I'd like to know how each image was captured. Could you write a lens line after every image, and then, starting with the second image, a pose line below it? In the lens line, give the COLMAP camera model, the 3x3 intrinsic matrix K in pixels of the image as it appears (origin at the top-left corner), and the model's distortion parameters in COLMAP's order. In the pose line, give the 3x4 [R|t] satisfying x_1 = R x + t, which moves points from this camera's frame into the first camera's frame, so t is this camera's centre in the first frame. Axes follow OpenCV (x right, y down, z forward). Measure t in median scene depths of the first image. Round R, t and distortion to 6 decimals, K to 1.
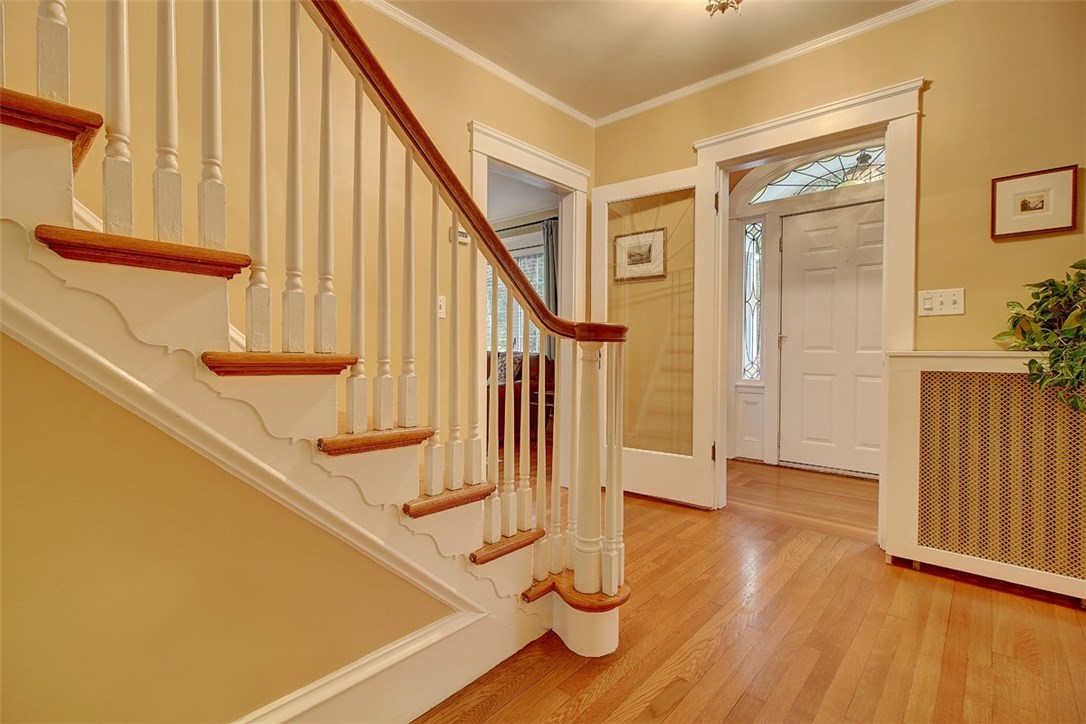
lens RADIAL K [[498.1, 0, 542.4], [0, 498.1, 358.1], [0, 0, 1]] dist [0.001334, -0.000919]
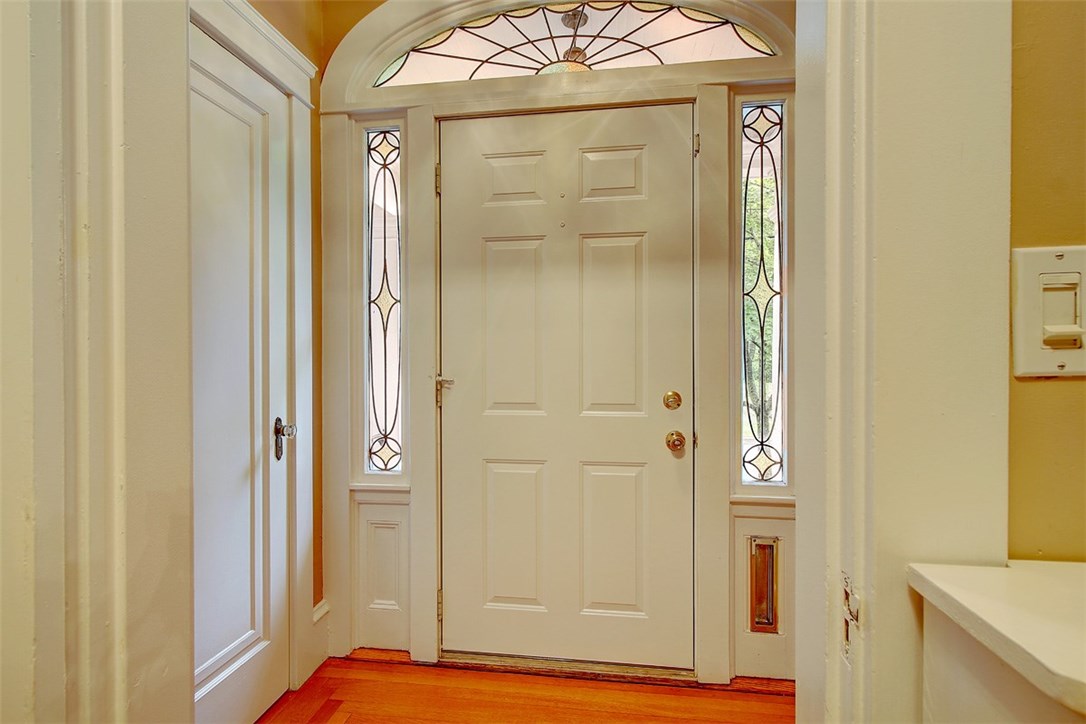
lens RADIAL K [[549.4, 0, 545.6], [0, 549.4, 363.2], [0, 0, 1]] dist [0.001778, 0.000108]
pose [[0.848314, -0.008785, 0.529421, 0.293776], [0.014739, 0.999867, -0.007025, -0.054214], [-0.529289, 0.013762, 0.848330, 0.521150]]
